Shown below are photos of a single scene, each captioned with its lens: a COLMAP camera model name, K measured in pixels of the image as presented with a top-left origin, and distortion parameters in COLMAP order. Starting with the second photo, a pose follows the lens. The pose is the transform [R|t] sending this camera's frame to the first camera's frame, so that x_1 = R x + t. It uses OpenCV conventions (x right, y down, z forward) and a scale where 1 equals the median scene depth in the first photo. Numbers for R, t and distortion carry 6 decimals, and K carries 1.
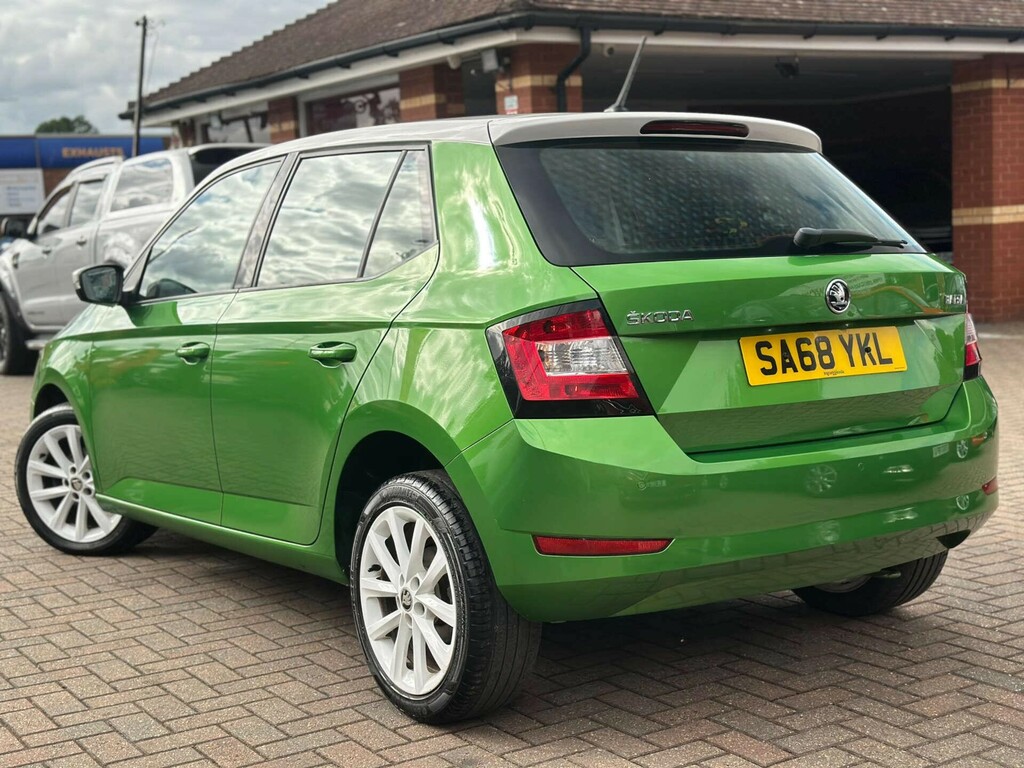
lens RADIAL K [[1427.9, 0, 531.7], [0, 1427.9, 399.7], [0, 0, 1]] dist [0.080003, 0.000000]
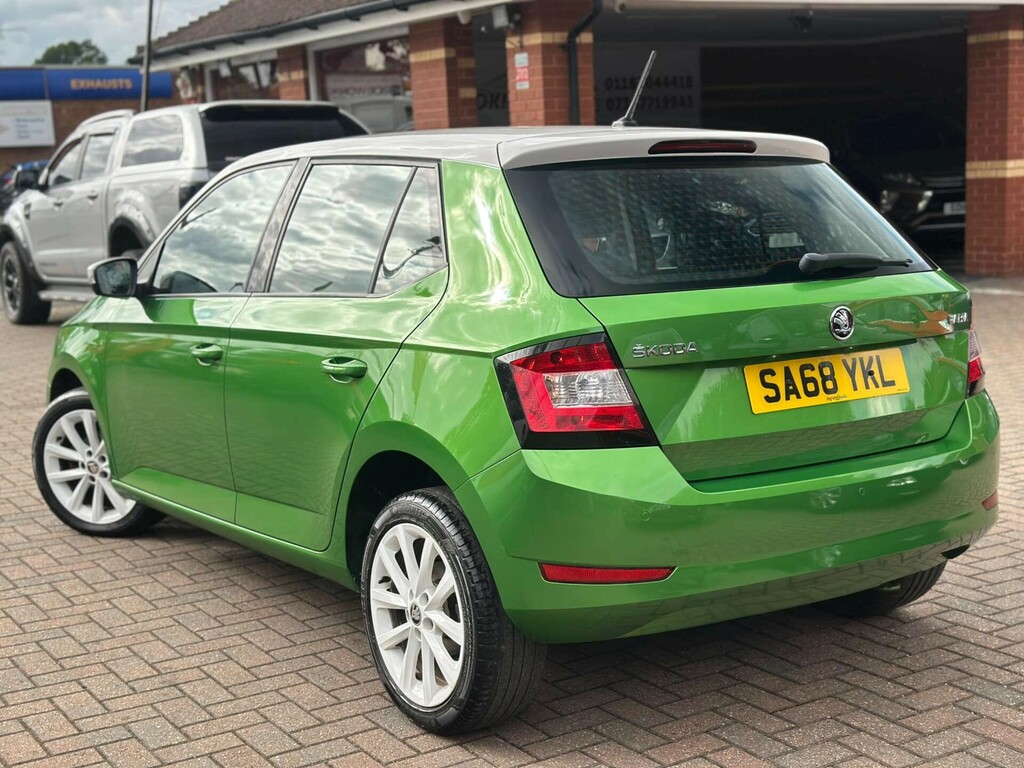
lens RADIAL K [[1427.9, 0, 524.6], [0, 1427.9, 399.0], [0, 0, 1]] dist [0.080003, 0.000000]
pose [[0.999919, 0.005288, -0.011569, 0.001349], [-0.004714, 0.998782, 0.049125, -0.056057], [0.011815, -0.049066, 0.998726, -0.014270]]
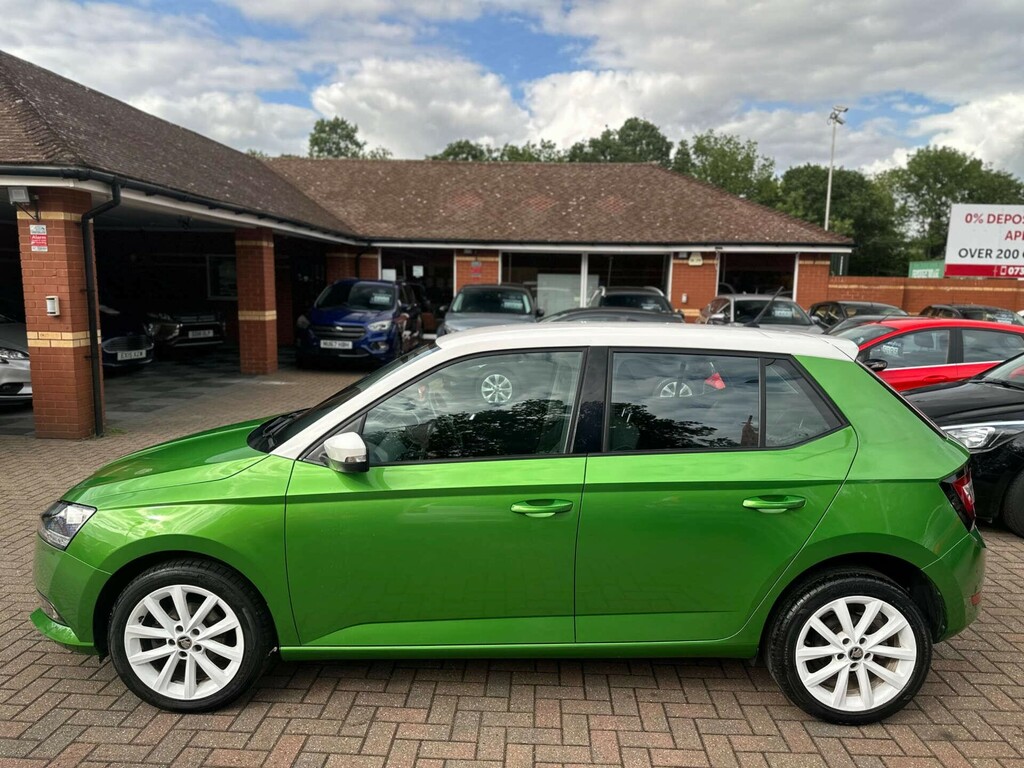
lens RADIAL K [[723.6, 0, 515.5], [0, 723.6, 395.3], [0, 0, 1]] dist [-0.028508, -0.004199]
pose [[0.579911, -0.061950, 0.812321, -0.791465], [0.048664, 0.997958, 0.041366, -0.165795], [-0.813225, 0.015542, 0.581742, 0.721263]]
